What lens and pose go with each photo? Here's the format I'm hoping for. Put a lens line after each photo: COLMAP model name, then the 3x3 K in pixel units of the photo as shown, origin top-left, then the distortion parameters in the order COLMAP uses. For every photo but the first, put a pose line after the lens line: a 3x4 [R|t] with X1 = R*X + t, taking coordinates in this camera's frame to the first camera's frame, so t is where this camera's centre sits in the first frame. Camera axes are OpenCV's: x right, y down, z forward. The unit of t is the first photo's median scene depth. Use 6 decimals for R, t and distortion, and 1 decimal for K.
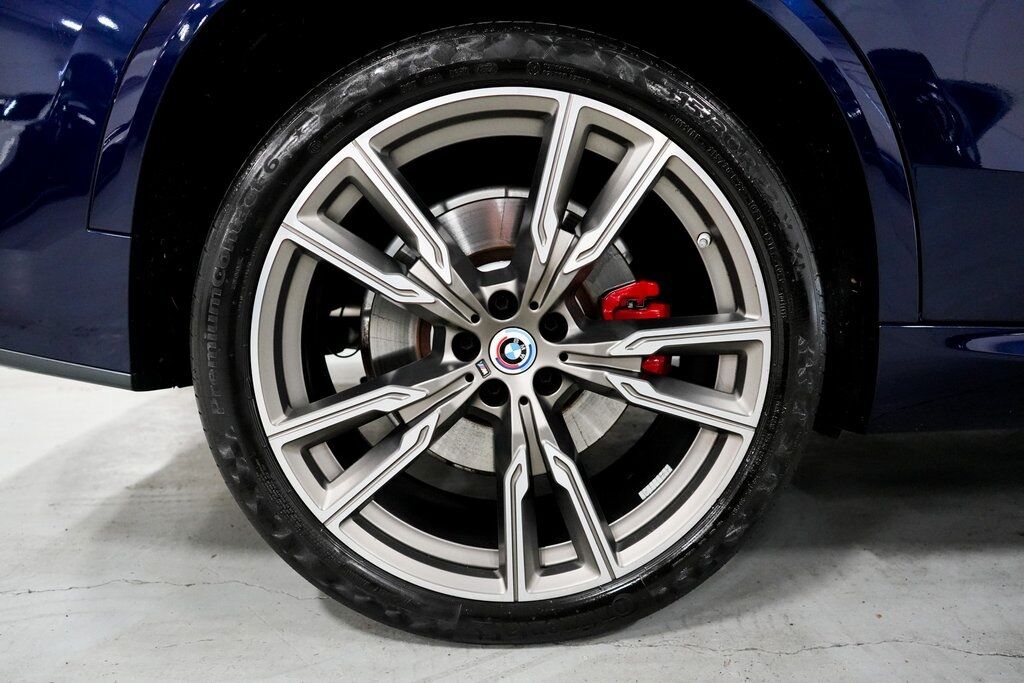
lens RADIAL K [[817.4, 0, 512.0], [0, 817.4, 340.3], [0, 0, 1]] dist [-0.023146, 0.024827]
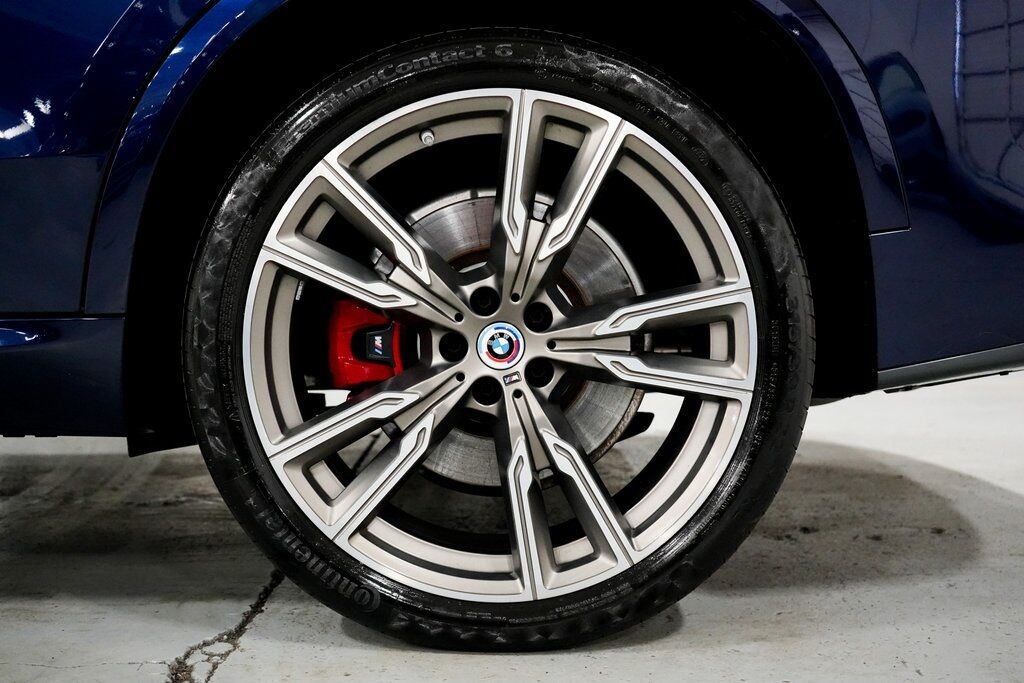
lens RADIAL K [[1273.4, 0, 505.3], [0, 1273.4, 338.1], [0, 0, 1]] dist [0.028980, 0.000000]
pose [[0.991531, -0.125258, -0.034294, 0.062351], [0.120498, 0.985821, -0.116781, 0.189533], [0.048435, 0.111659, 0.992565, -0.556380]]
